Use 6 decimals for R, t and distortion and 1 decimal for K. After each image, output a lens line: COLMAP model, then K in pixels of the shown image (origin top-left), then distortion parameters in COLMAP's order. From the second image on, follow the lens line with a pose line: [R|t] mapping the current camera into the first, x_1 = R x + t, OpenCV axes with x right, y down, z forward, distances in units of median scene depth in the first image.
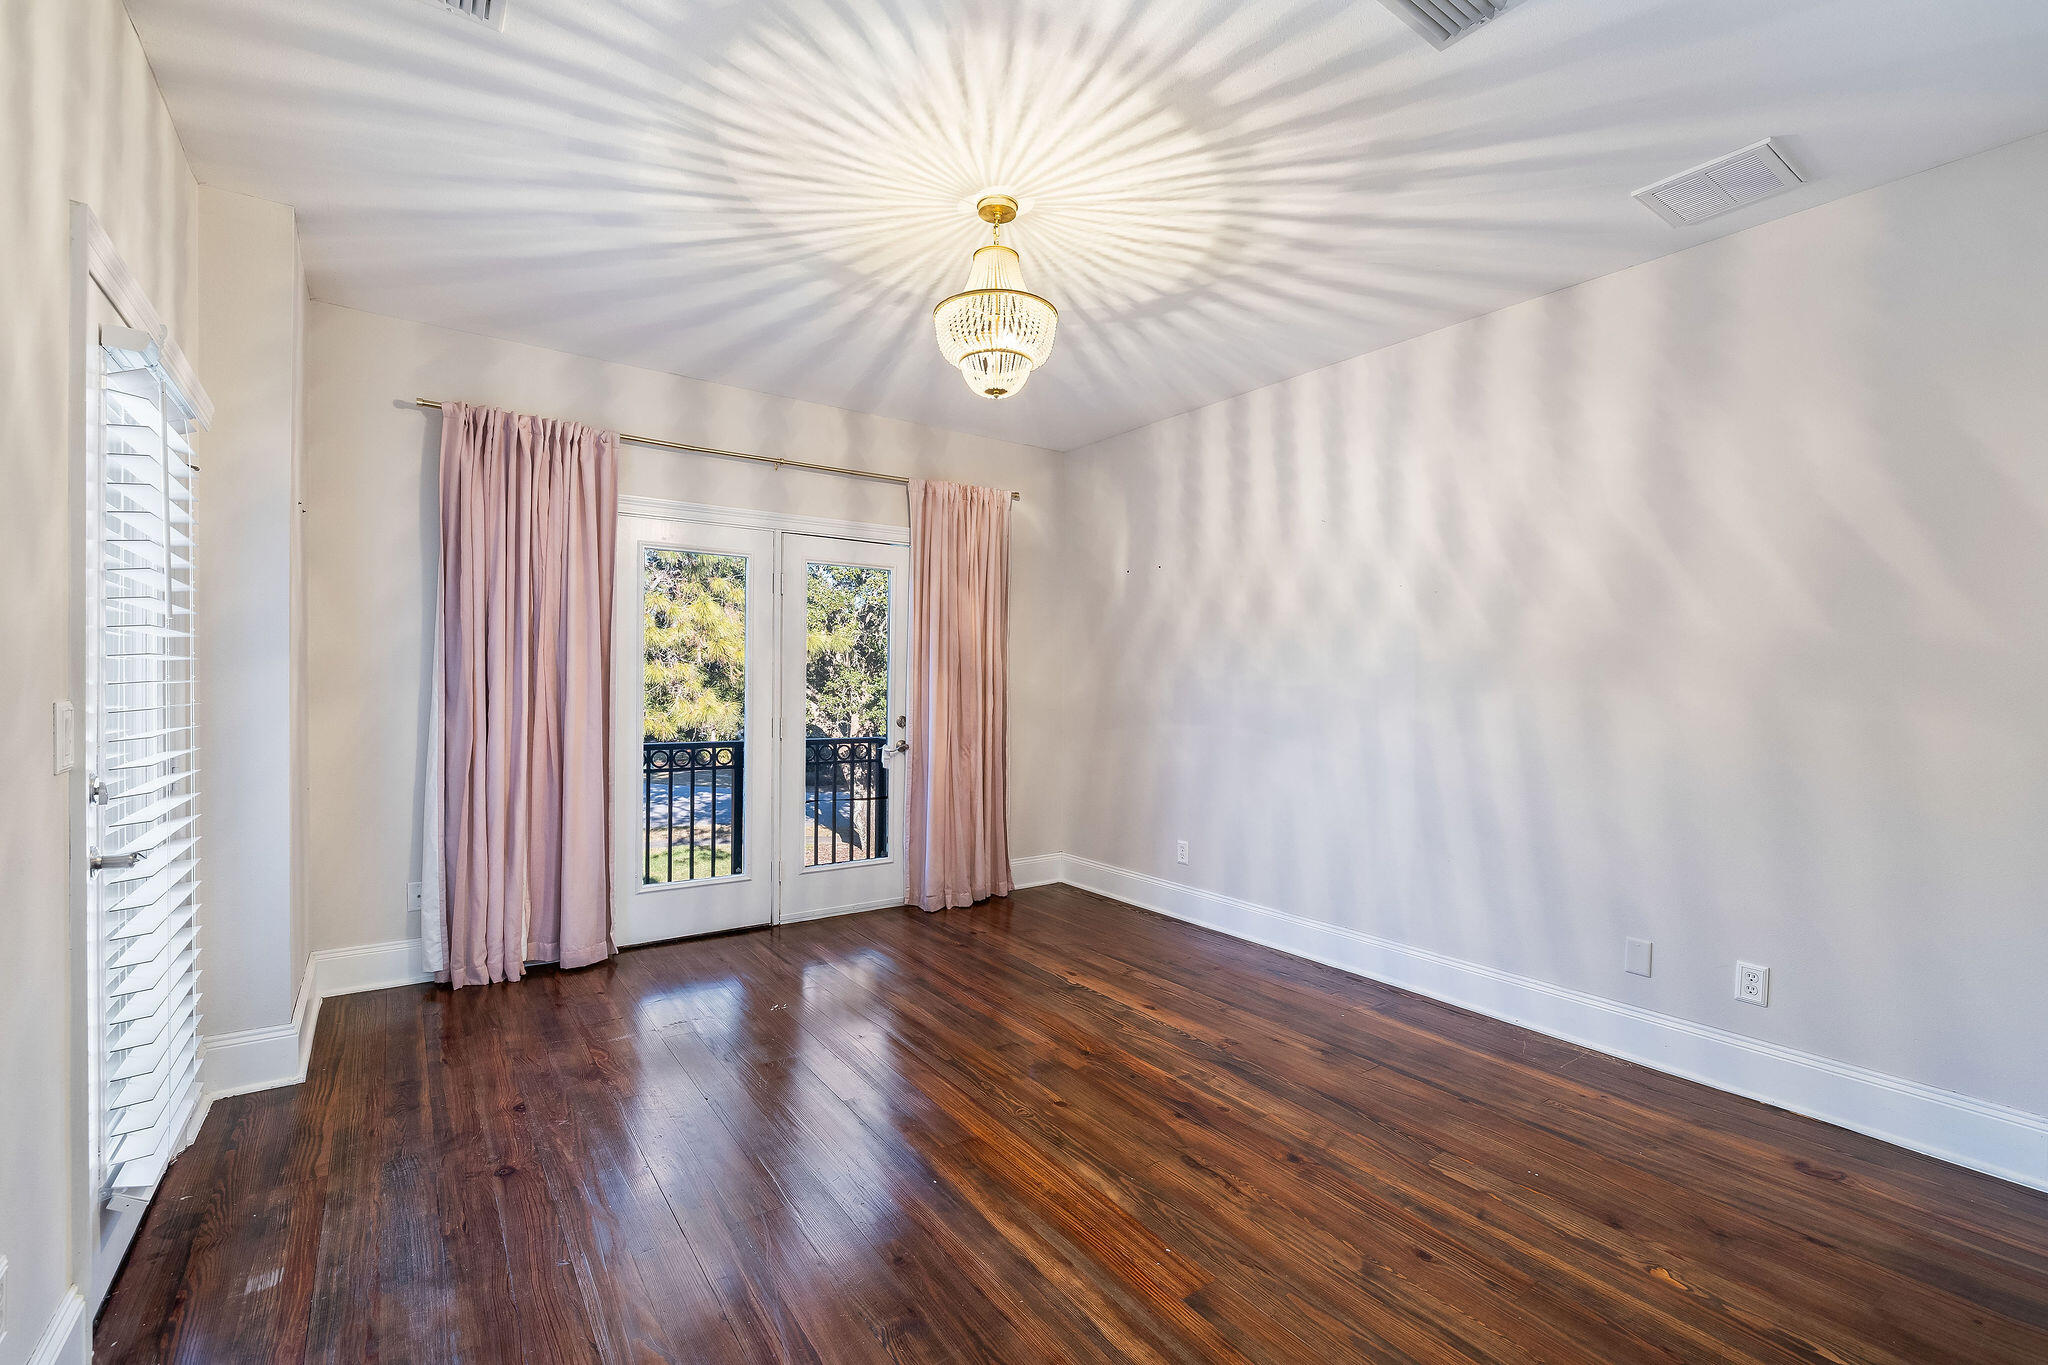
lens RADIAL K [[872.3, 0, 1017.1], [0, 872.3, 685.9], [0, 0, 1]] dist [-0.002274, 0.000167]
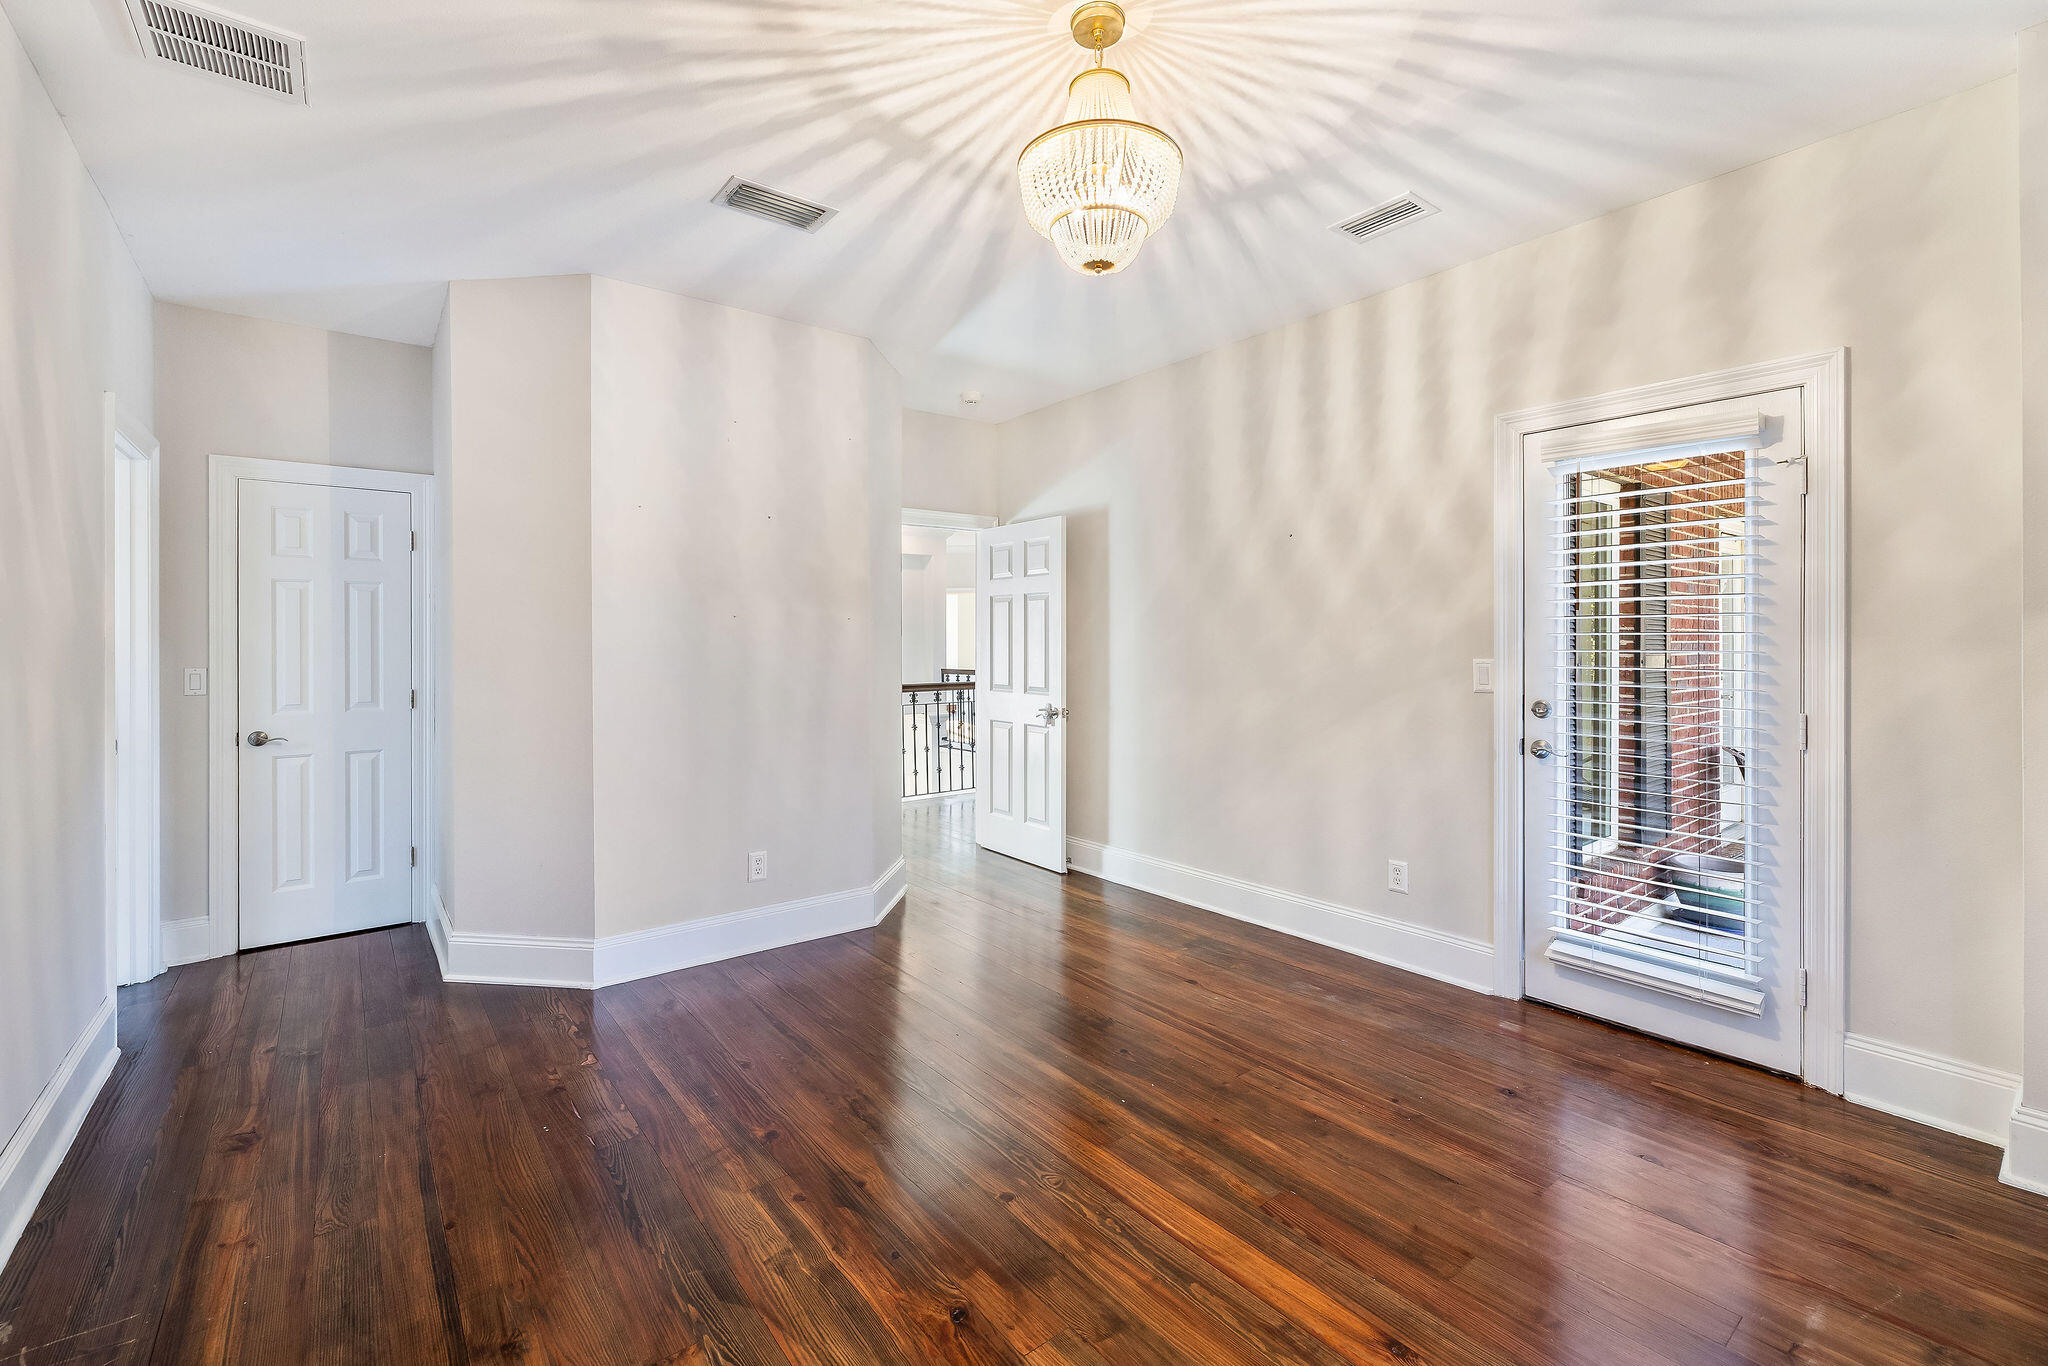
lens RADIAL K [[872.3, 0, 1027.9], [0, 872.3, 641.5], [0, 0, 1]] dist [-0.002274, 0.000167]
pose [[-0.998412, -0.005708, -0.056037, 0.061960], [-0.005825, 0.999981, 0.001921, -0.011000], [0.056025, 0.002245, -0.998427, 1.407822]]
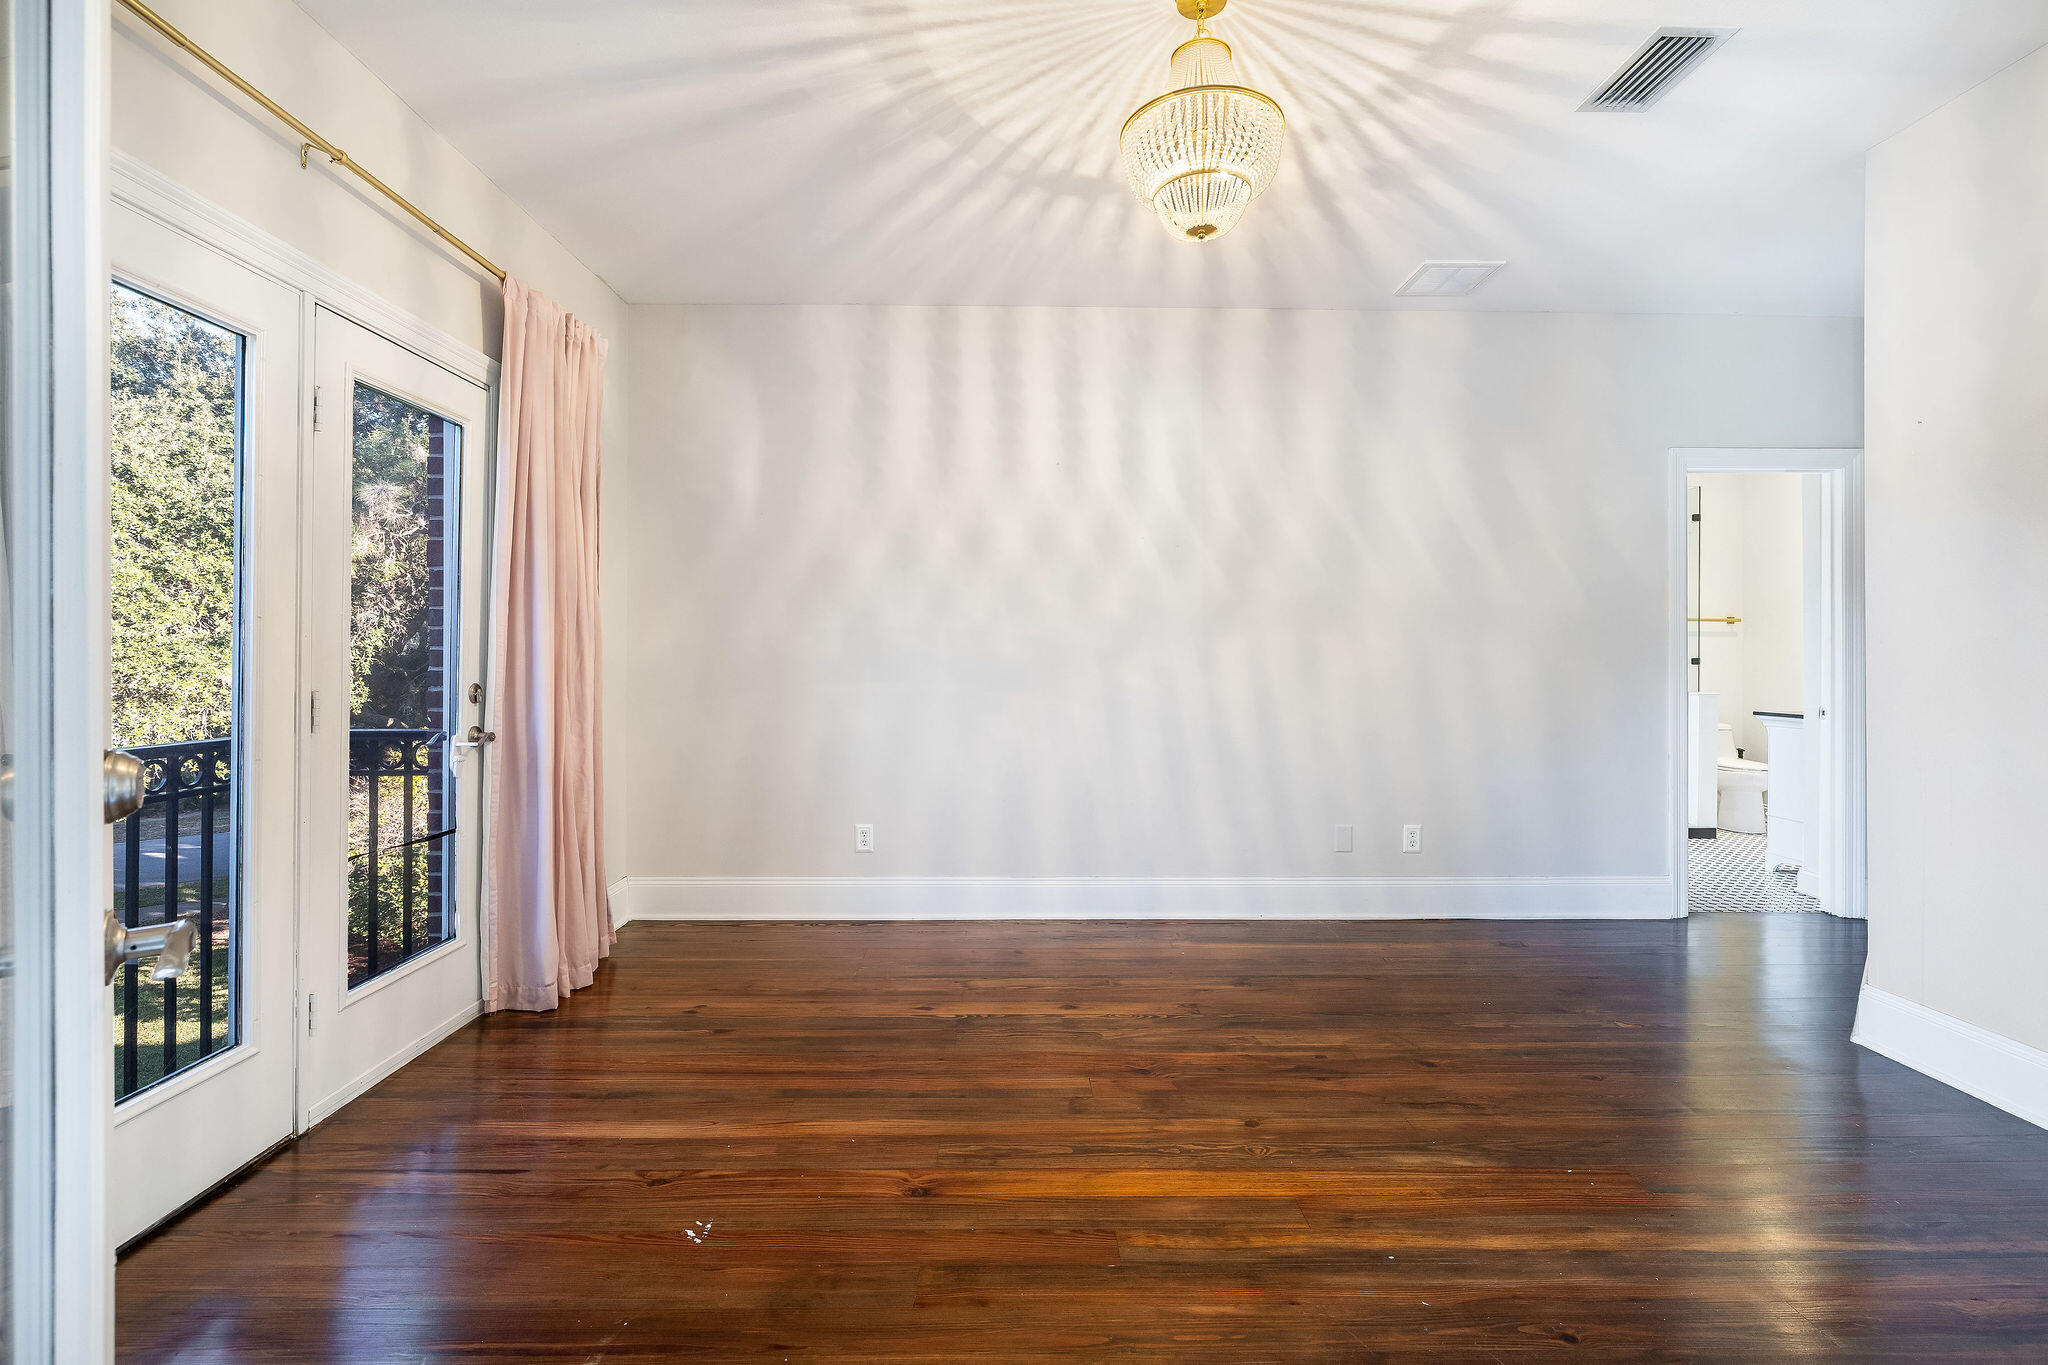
lens RADIAL K [[931.6, 0, 1024.5], [0, 931.6, 650.4], [0, 0, 1]] dist [-0.004139, -0.000016]
pose [[0.568208, -0.002898, 0.822880, -0.633151], [0.008513, 0.999961, -0.002357, 0.024967], [-0.822841, 0.008344, 0.568210, 0.534711]]
